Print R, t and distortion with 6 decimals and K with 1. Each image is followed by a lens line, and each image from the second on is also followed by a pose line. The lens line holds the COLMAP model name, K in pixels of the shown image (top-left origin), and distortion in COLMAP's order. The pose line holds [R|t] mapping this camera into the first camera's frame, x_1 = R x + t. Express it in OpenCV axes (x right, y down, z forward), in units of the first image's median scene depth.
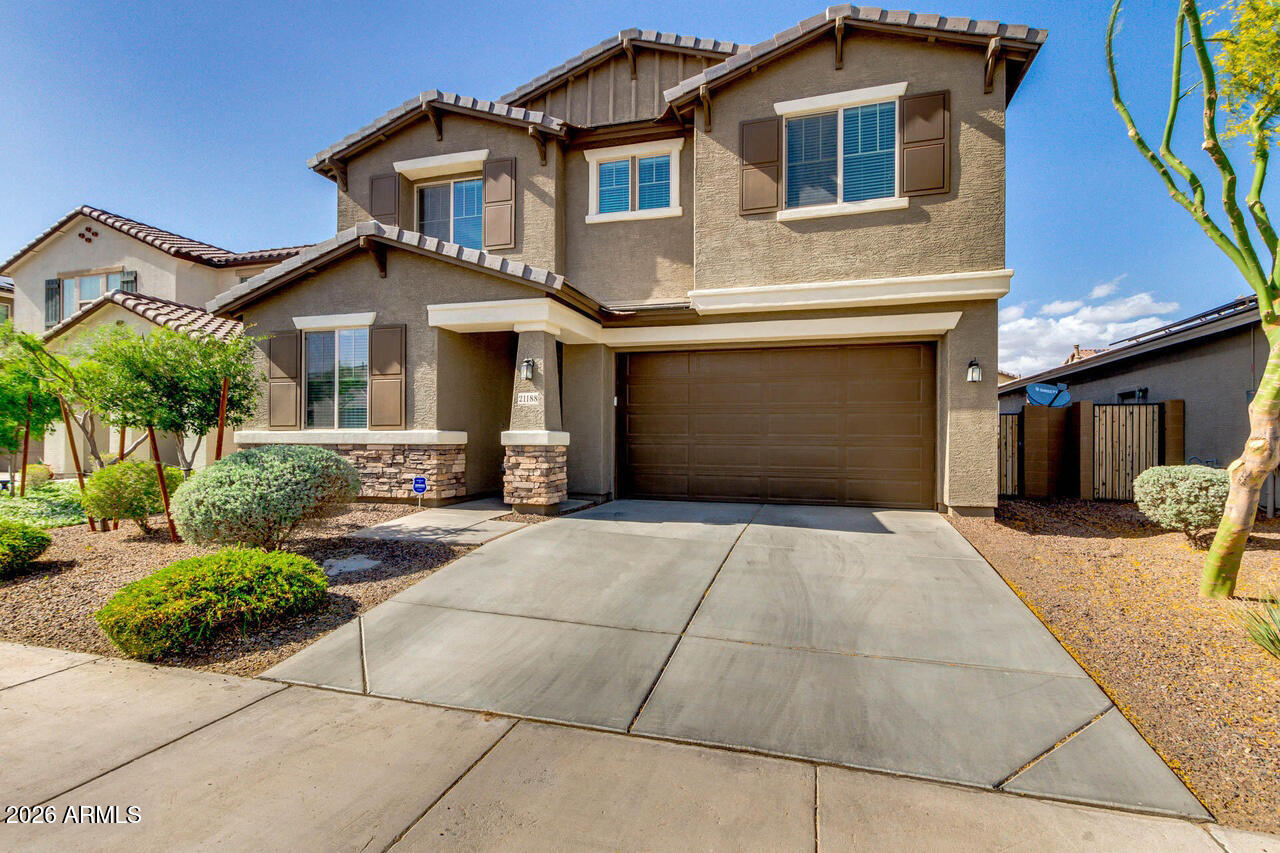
lens RADIAL K [[587.3, 0, 617.1], [0, 587.3, 425.2], [0, 0, 1]] dist [0.010523, -0.003126]
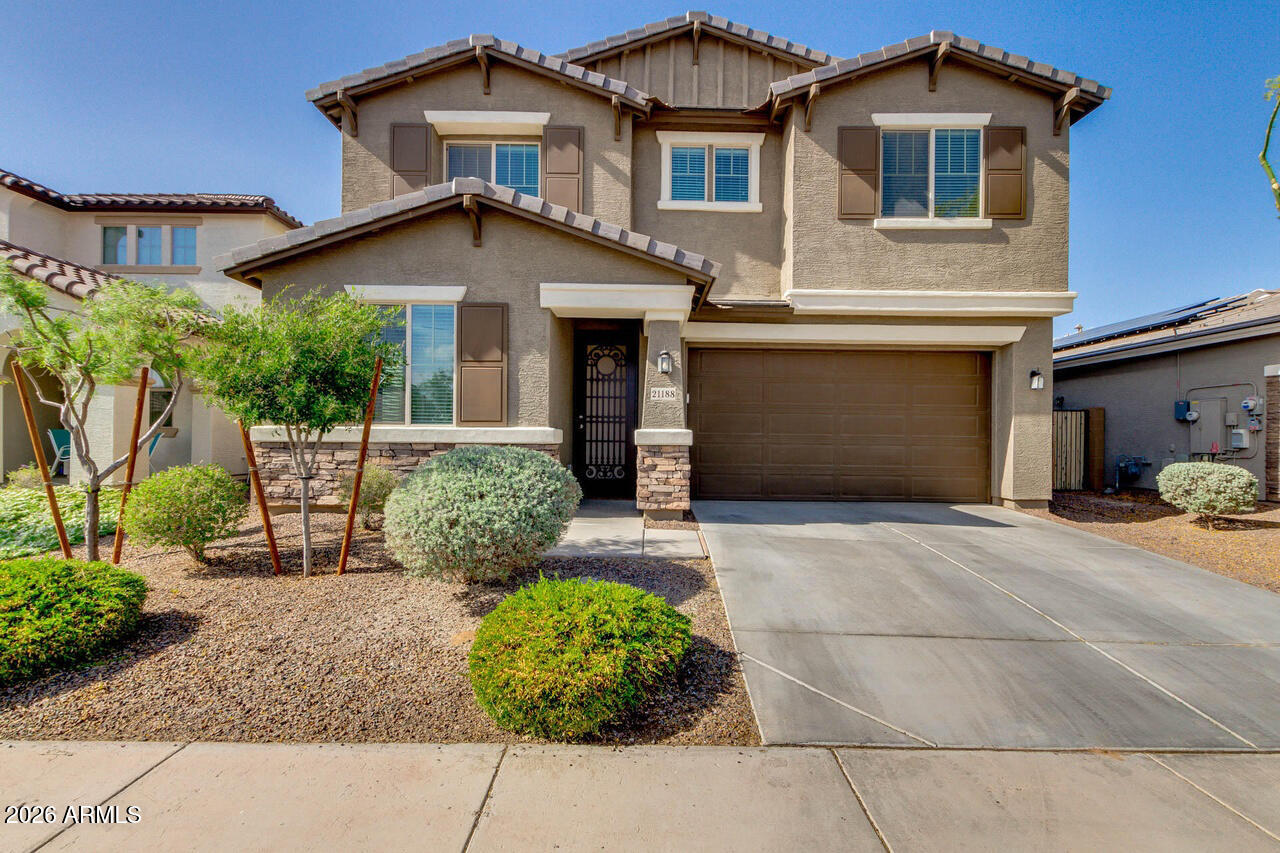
lens RADIAL K [[587.3, 0, 643.2], [0, 587.3, 425.2], [0, 0, 1]] dist [0.010523, -0.003126]
pose [[0.958881, 0.010394, 0.283620, -0.414037], [-0.012108, 0.999917, 0.004290, -0.000354], [-0.283552, -0.007548, 0.958927, 0.122562]]
